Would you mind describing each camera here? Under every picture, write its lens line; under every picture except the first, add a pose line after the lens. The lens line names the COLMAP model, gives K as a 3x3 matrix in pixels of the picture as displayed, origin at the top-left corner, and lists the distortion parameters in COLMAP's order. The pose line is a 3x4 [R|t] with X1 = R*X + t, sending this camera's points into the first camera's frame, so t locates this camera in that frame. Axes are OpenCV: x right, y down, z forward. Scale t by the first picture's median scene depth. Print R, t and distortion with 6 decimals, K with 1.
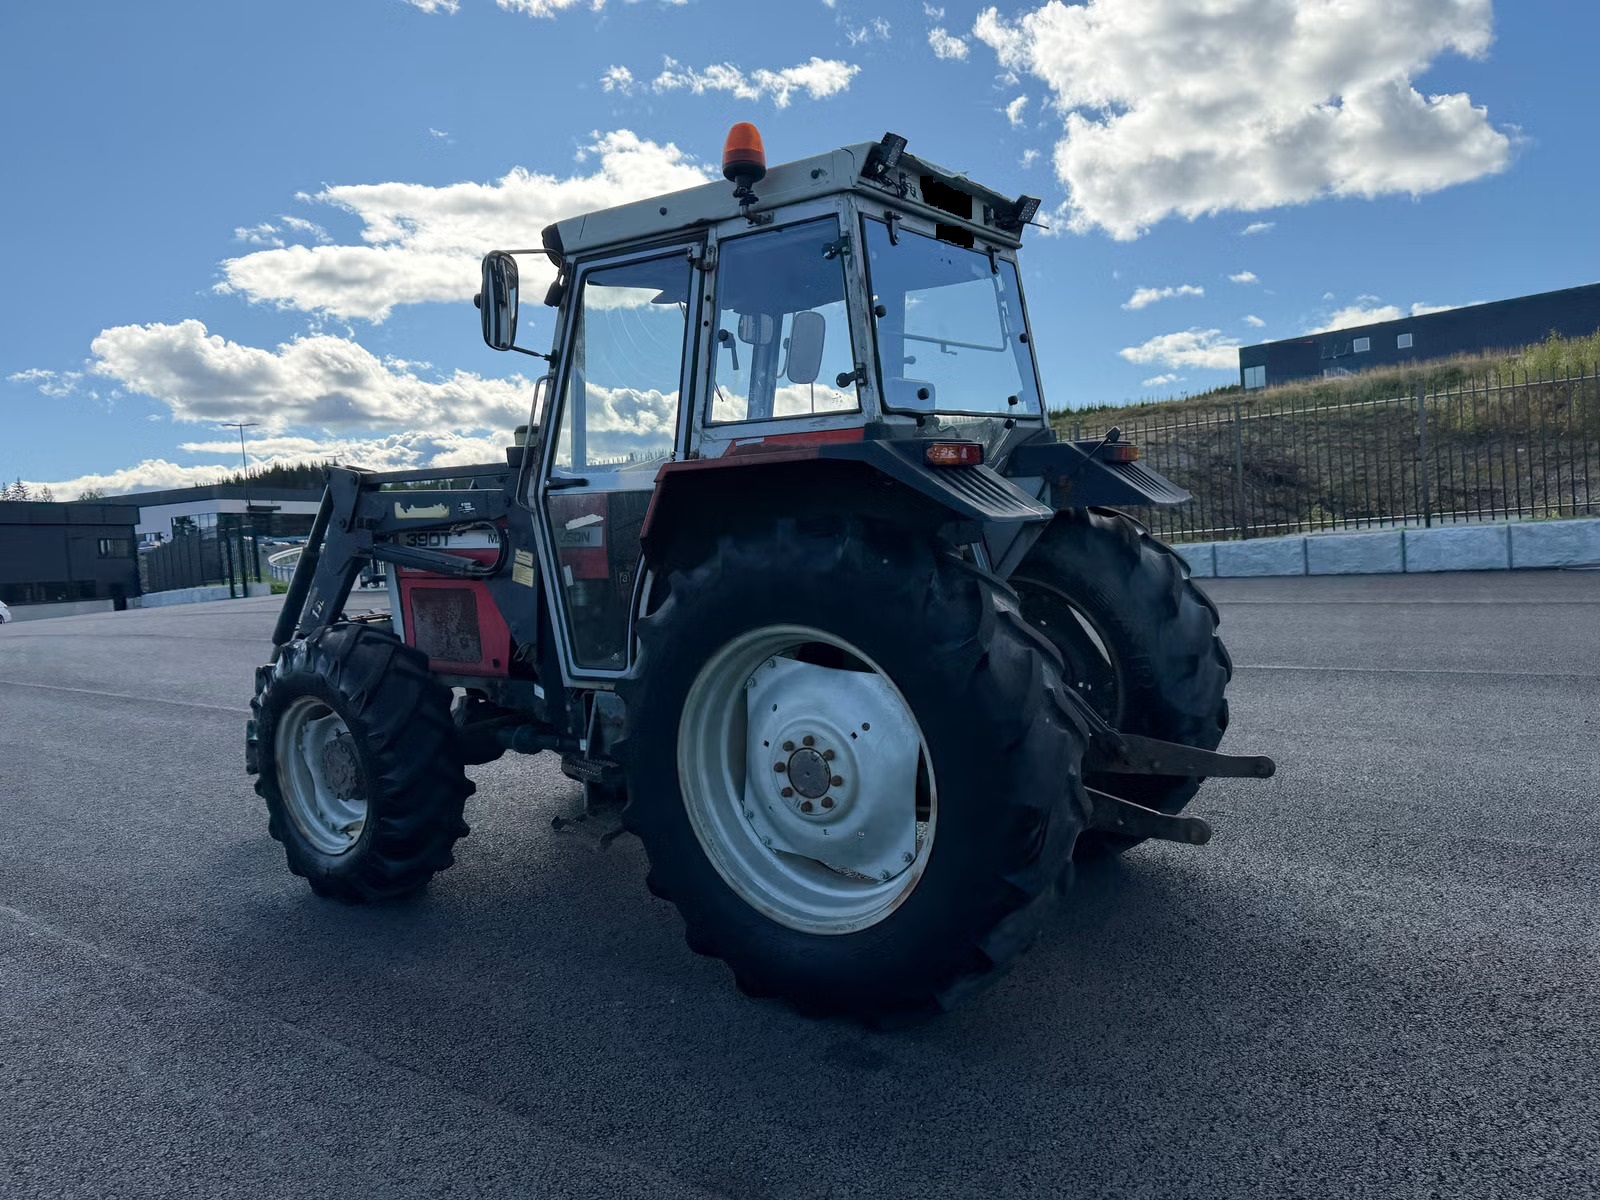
lens RADIAL K [[1124.8, 0, 790.9], [0, 1124.8, 596.3], [0, 0, 1]] dist [0.058023, -0.075281]
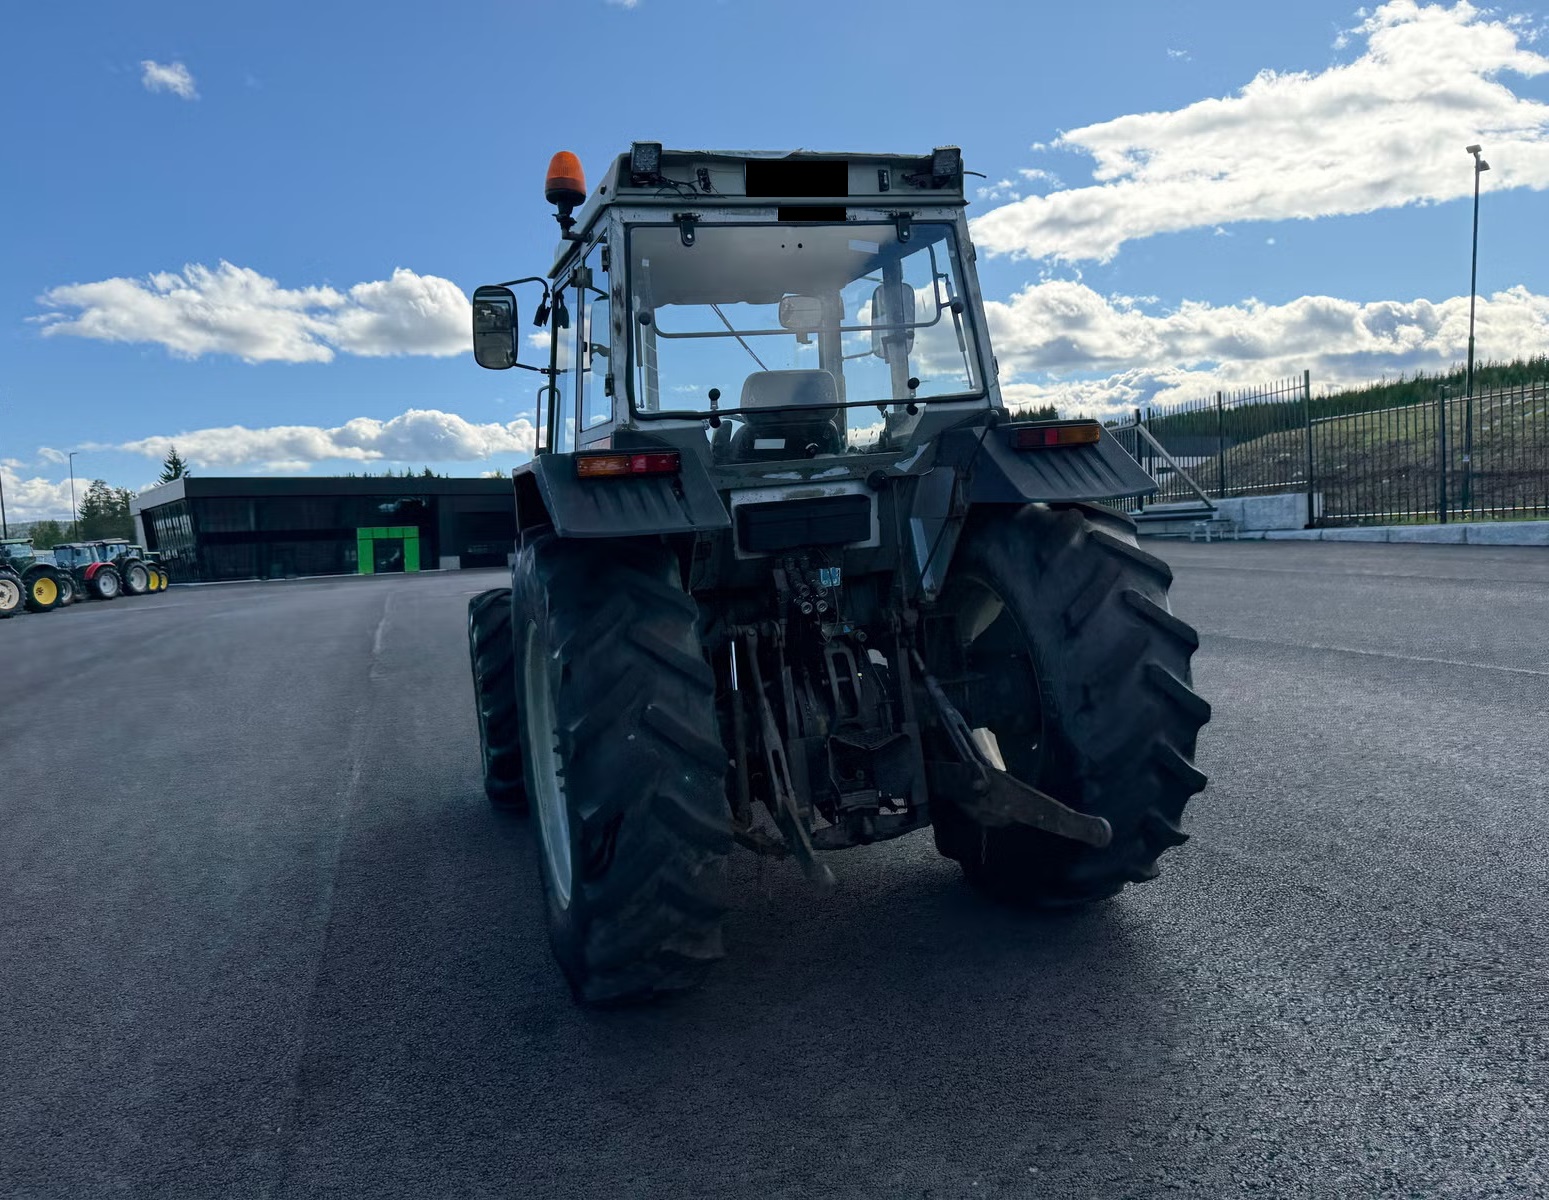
lens RADIAL K [[1137.7, 0, 739.0], [0, 1137.7, 591.8], [0, 0, 1]] dist [0.010686, -0.012663]
pose [[0.793309, 0.054892, -0.606340, 0.676215], [-0.025681, 0.998058, 0.056754, -0.057875], [0.608278, -0.029452, 0.793178, 0.201533]]
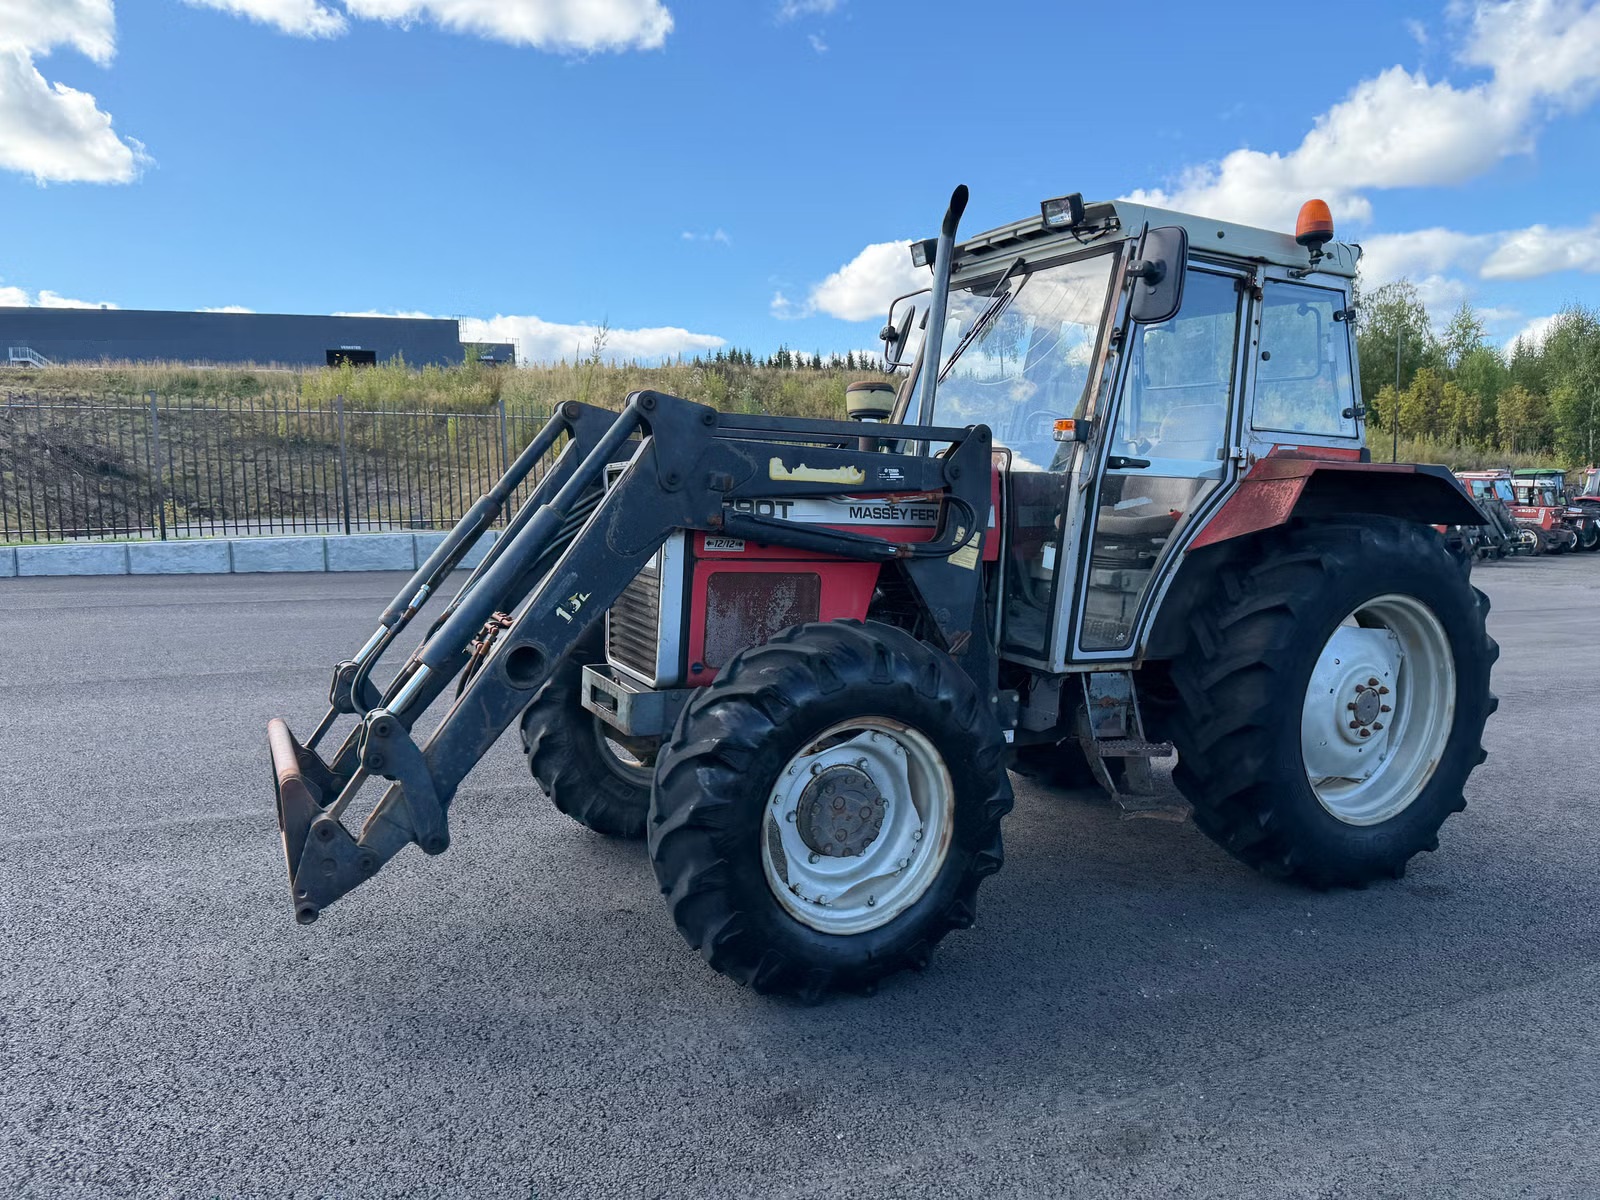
lens RADIAL K [[1127.9, 0, 769.9], [0, 1127.9, 575.4], [0, 0, 1]] dist [0.070035, -0.106831]
pose [[0.477139, -0.001538, 0.878826, -1.269372], [0.017014, 0.999827, -0.007487, 0.000206], [-0.878663, 0.018525, 0.477083, 0.821596]]
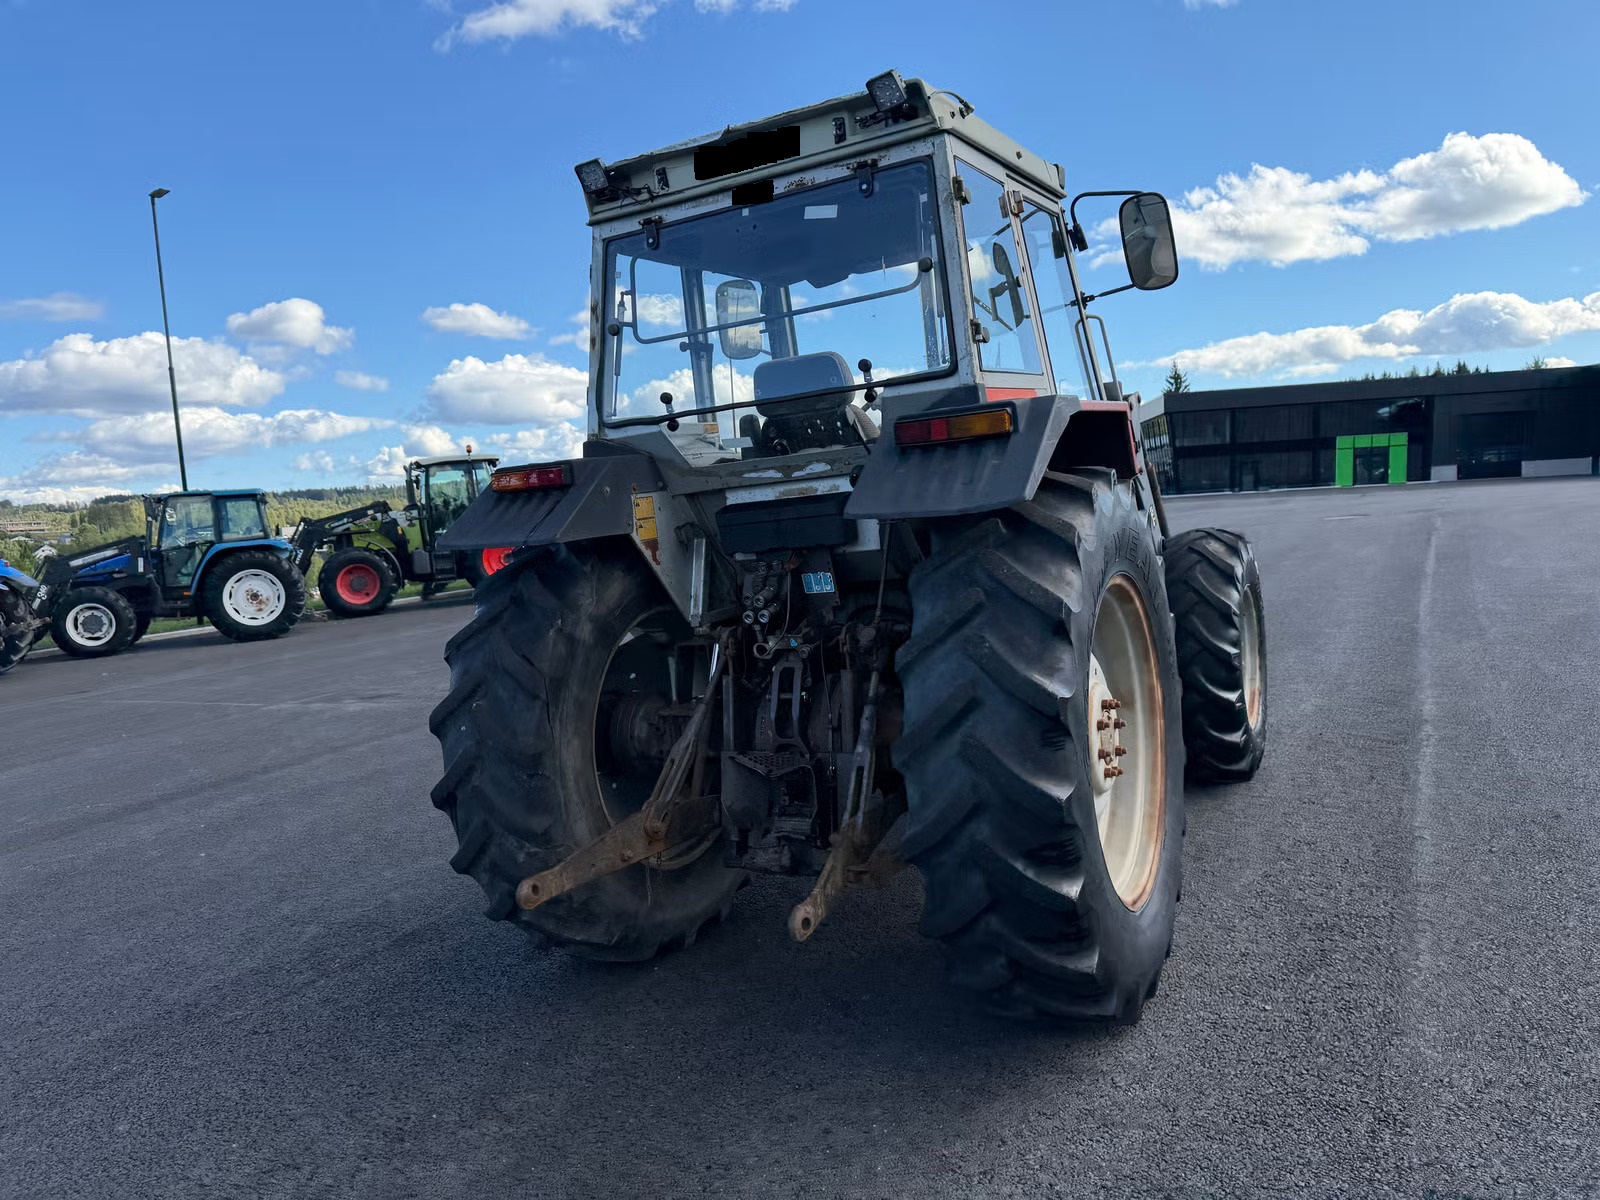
lens RADIAL K [[1131.0, 0, 794.9], [0, 1131.0, 592.6], [0, 0, 1]] dist [0.068943, -0.107102]
pose [[0.108023, 0.141216, -0.984068, 1.024751], [0.014072, 0.989544, 0.143546, -0.138150], [0.994049, -0.029354, 0.104906, 0.909425]]
